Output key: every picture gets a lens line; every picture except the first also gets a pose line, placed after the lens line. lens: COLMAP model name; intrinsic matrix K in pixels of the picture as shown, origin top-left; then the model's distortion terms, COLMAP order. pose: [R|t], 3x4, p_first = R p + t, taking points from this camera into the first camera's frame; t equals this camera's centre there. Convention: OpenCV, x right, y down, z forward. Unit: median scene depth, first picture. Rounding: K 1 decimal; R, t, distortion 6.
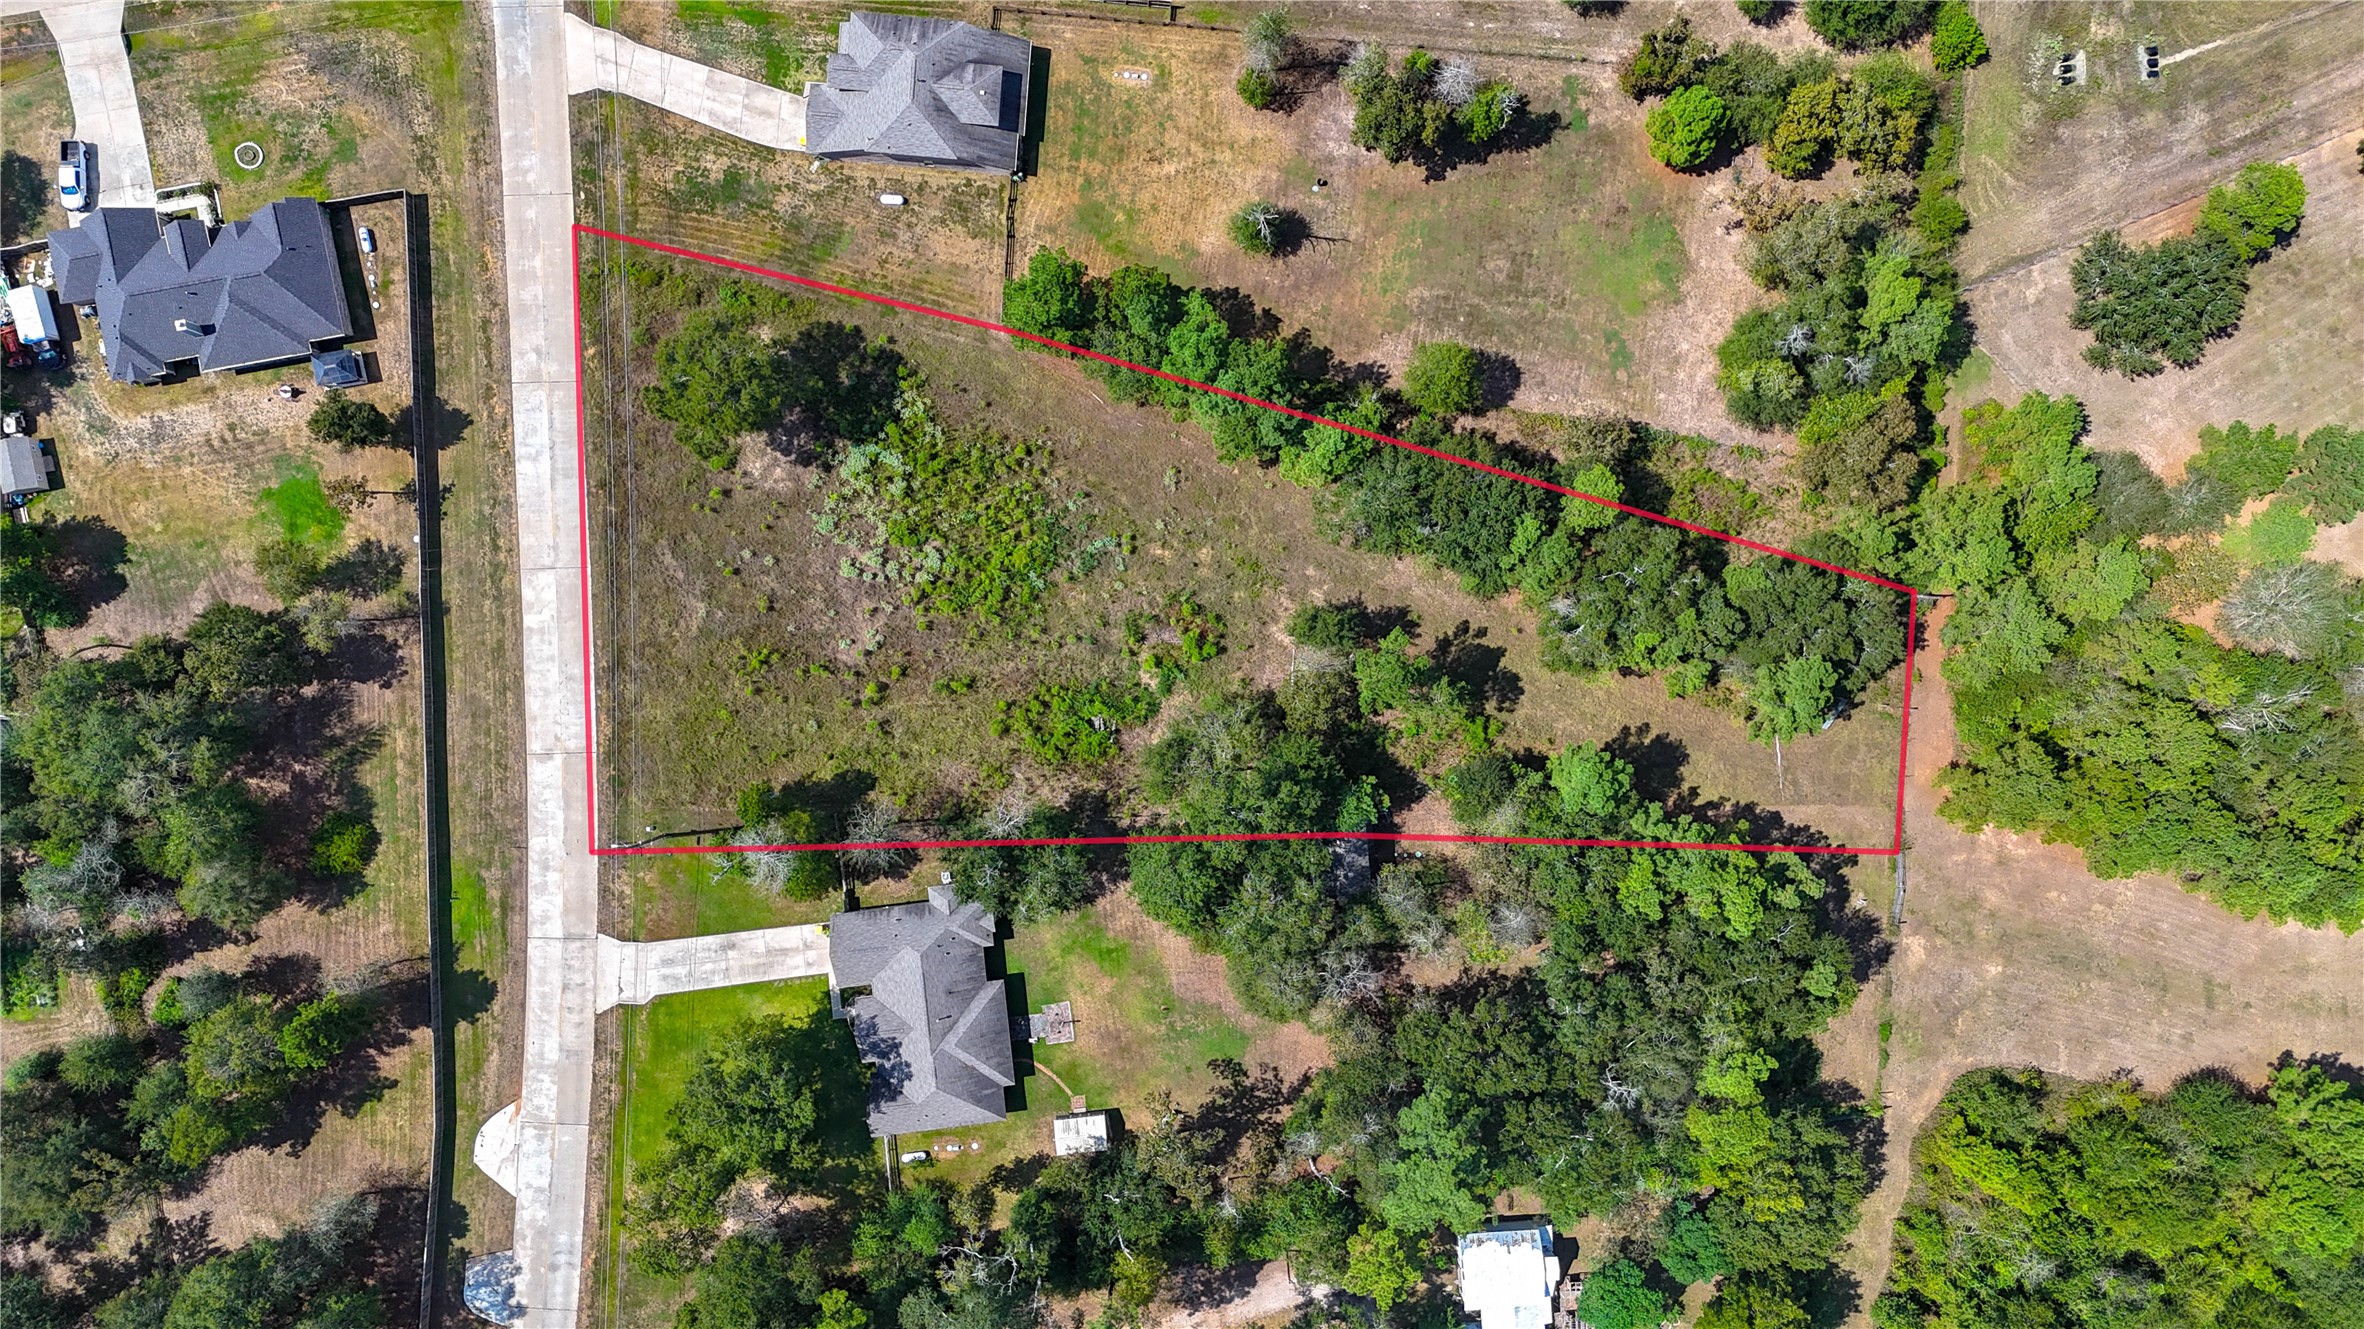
lens RADIAL K [[1726.1, 0, 1182.0], [0, 1726.1, 664.5], [0, 0, 1]] dist [0.079113, -0.079378]
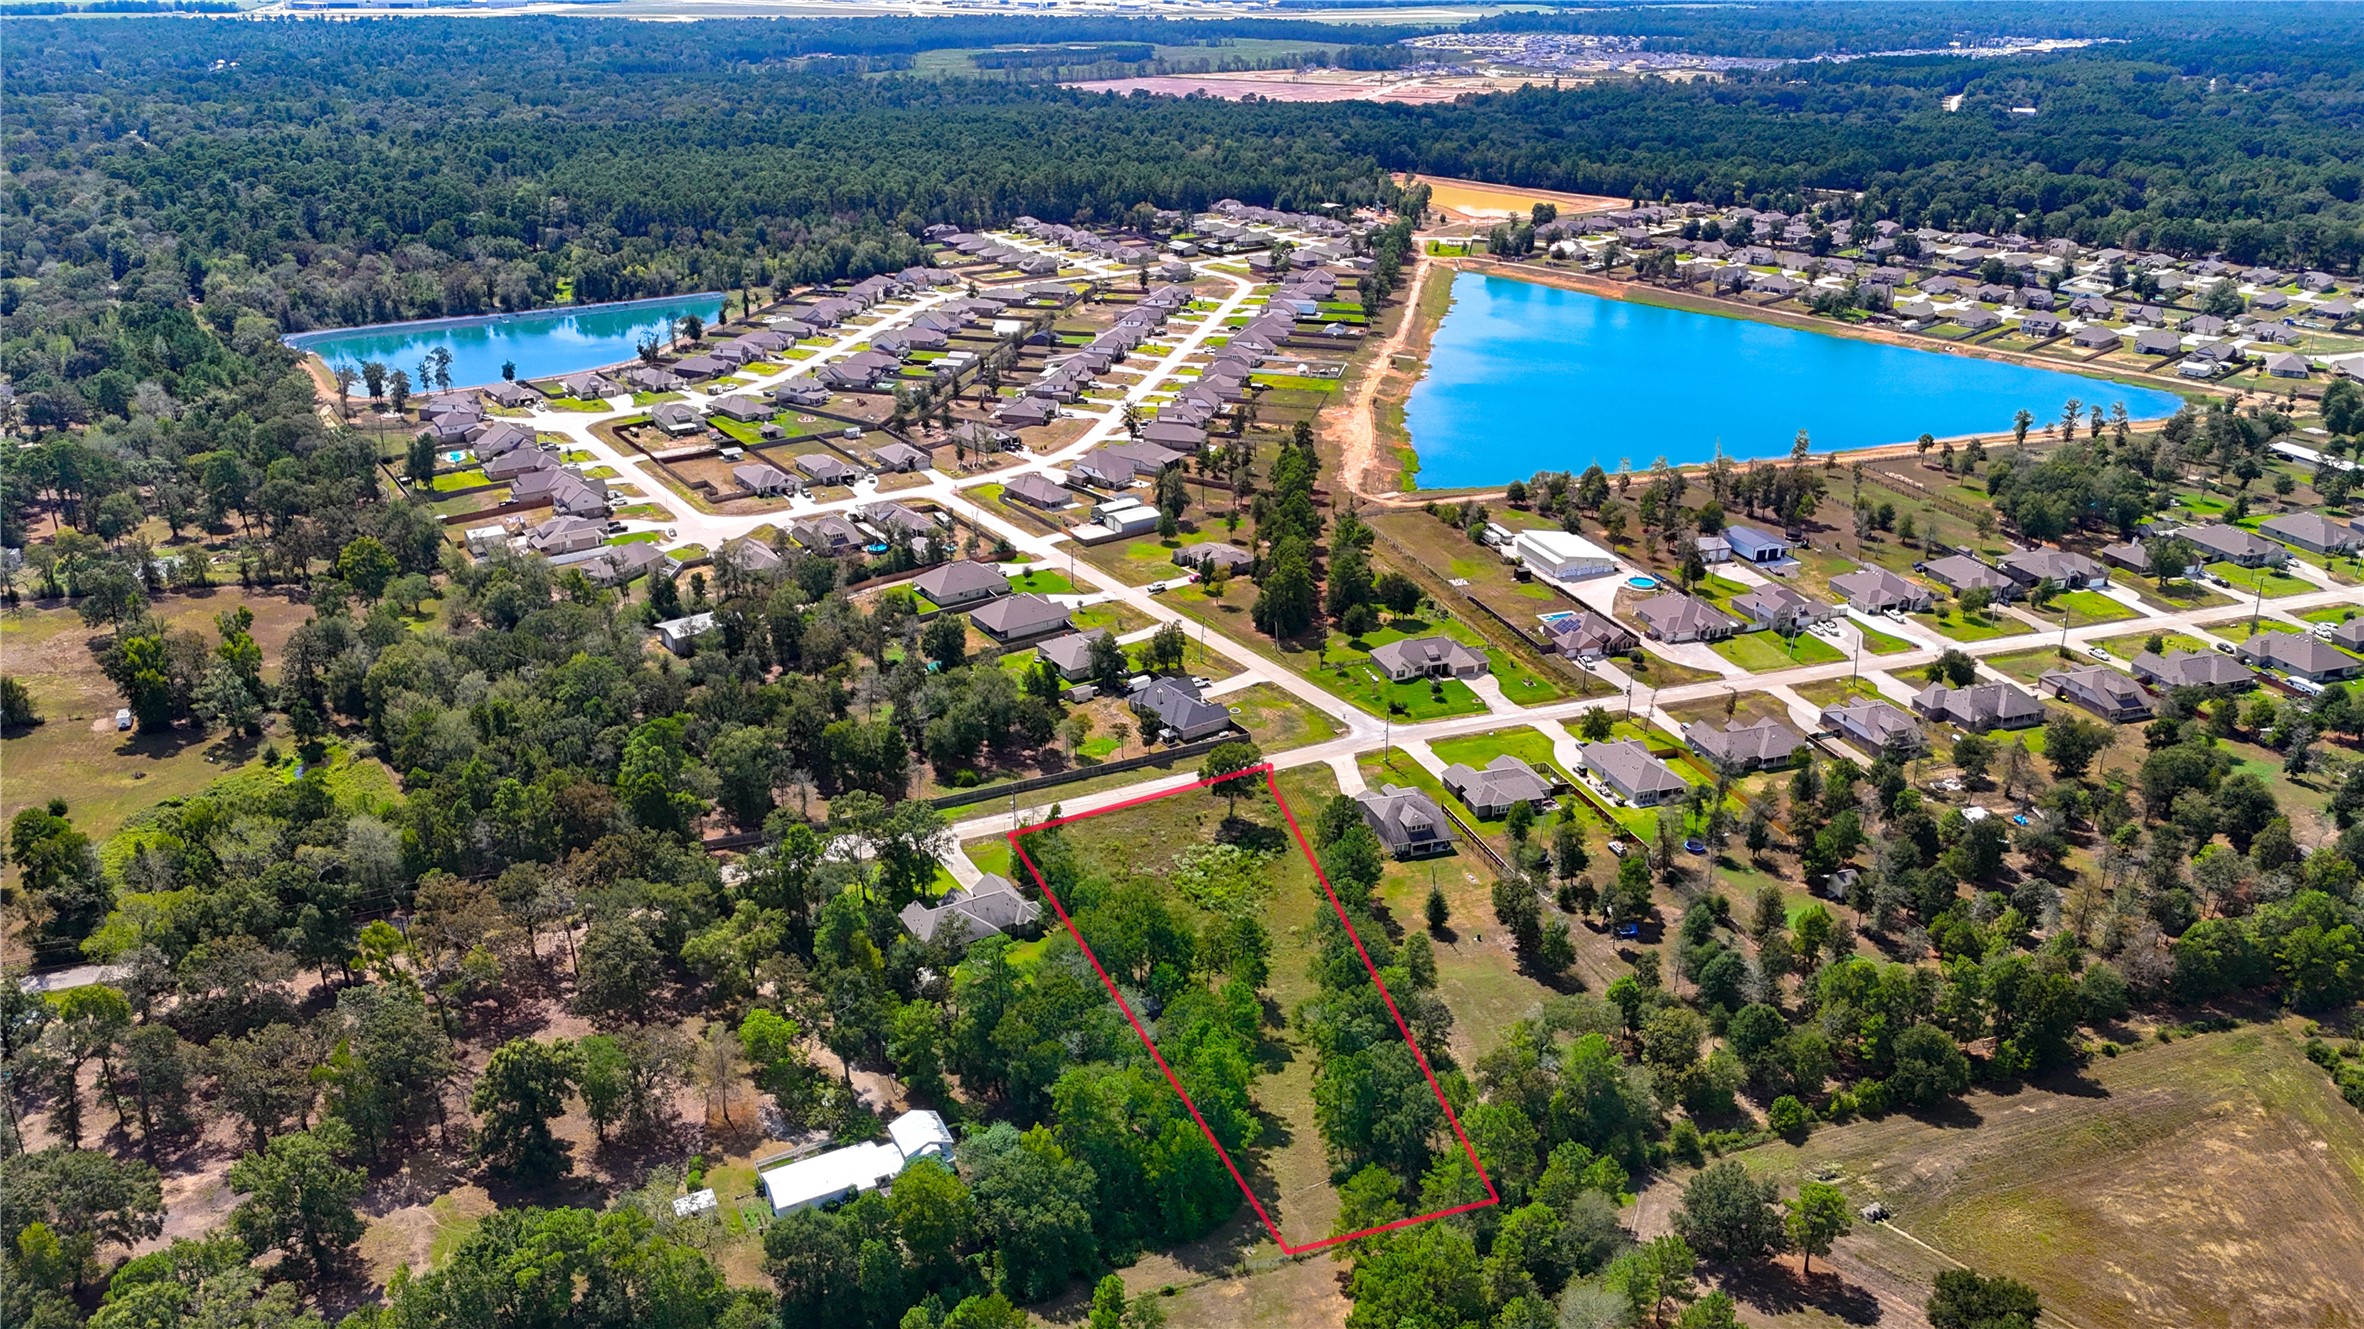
lens RADIAL K [[1719.6, 0, 1182.0], [0, 1719.6, 664.5], [0, 0, 1]] dist [0.113935, -0.176512]
pose [[0.403970, 0.342280, -0.848324, 1.379083], [-0.914742, 0.143585, -0.377665, 0.637814], [-0.007460, 0.928562, 0.371101, 0.080662]]
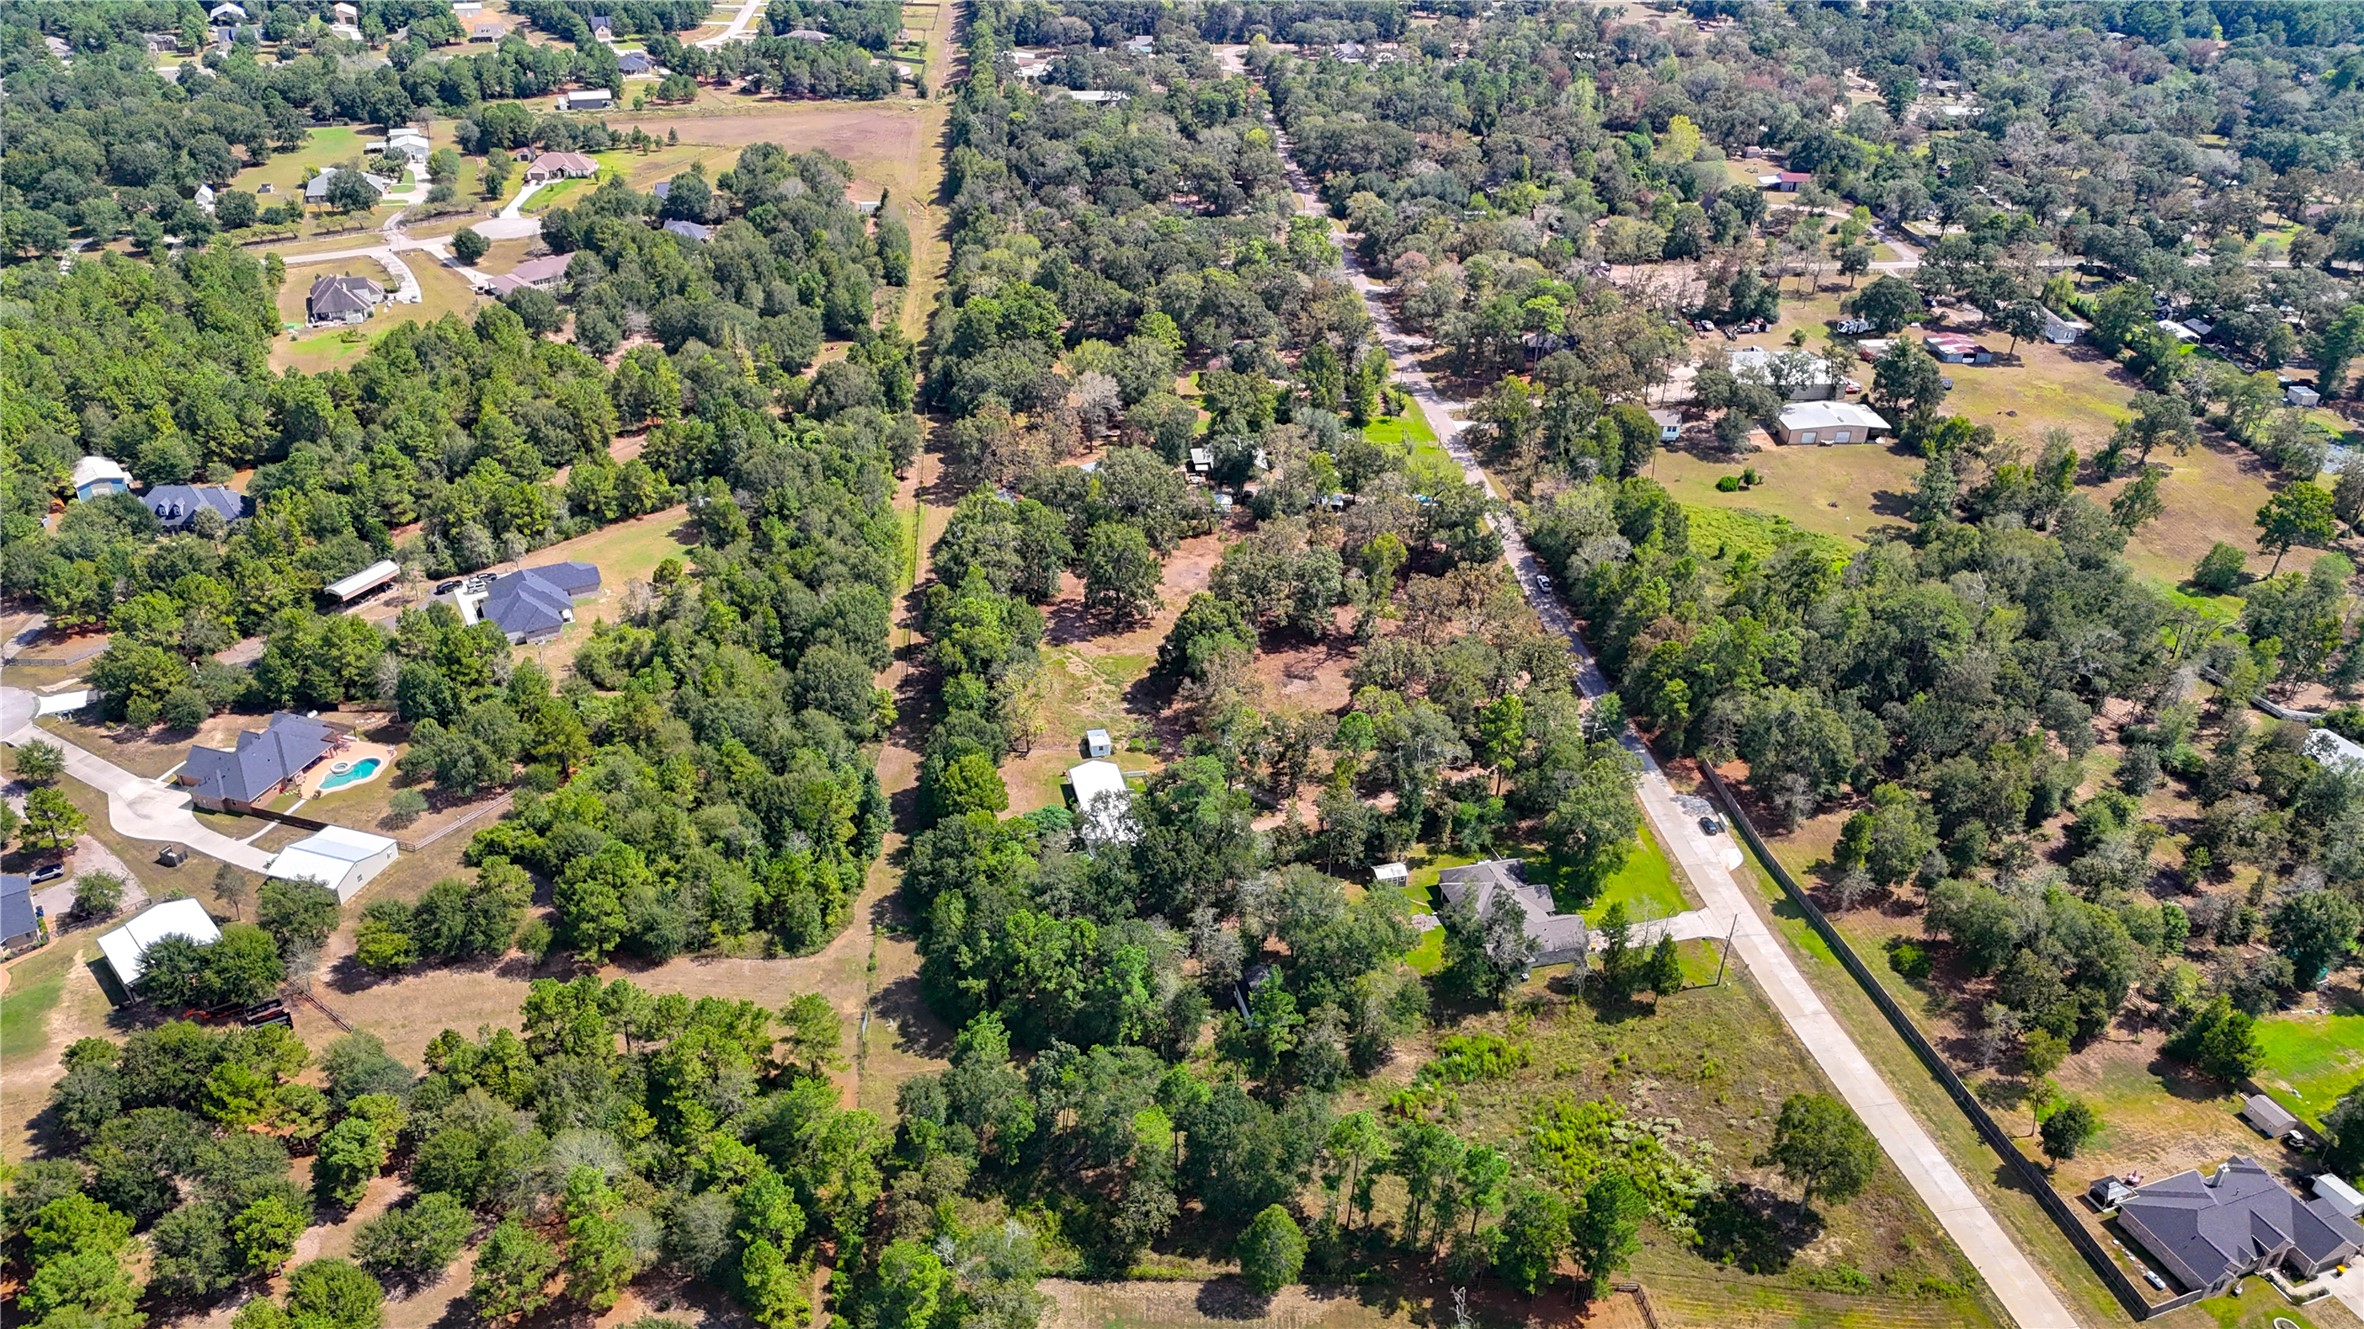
lens RADIAL K [[1726.1, 0, 1182.0], [0, 1726.1, 664.5], [0, 0, 1]] dist [0.079113, -0.079378]
pose [[-0.985529, 0.046577, -0.162983, 0.379180], [-0.163726, -0.510554, 0.844114, -0.940990], [-0.043895, 0.858583, 0.510792, 0.036611]]
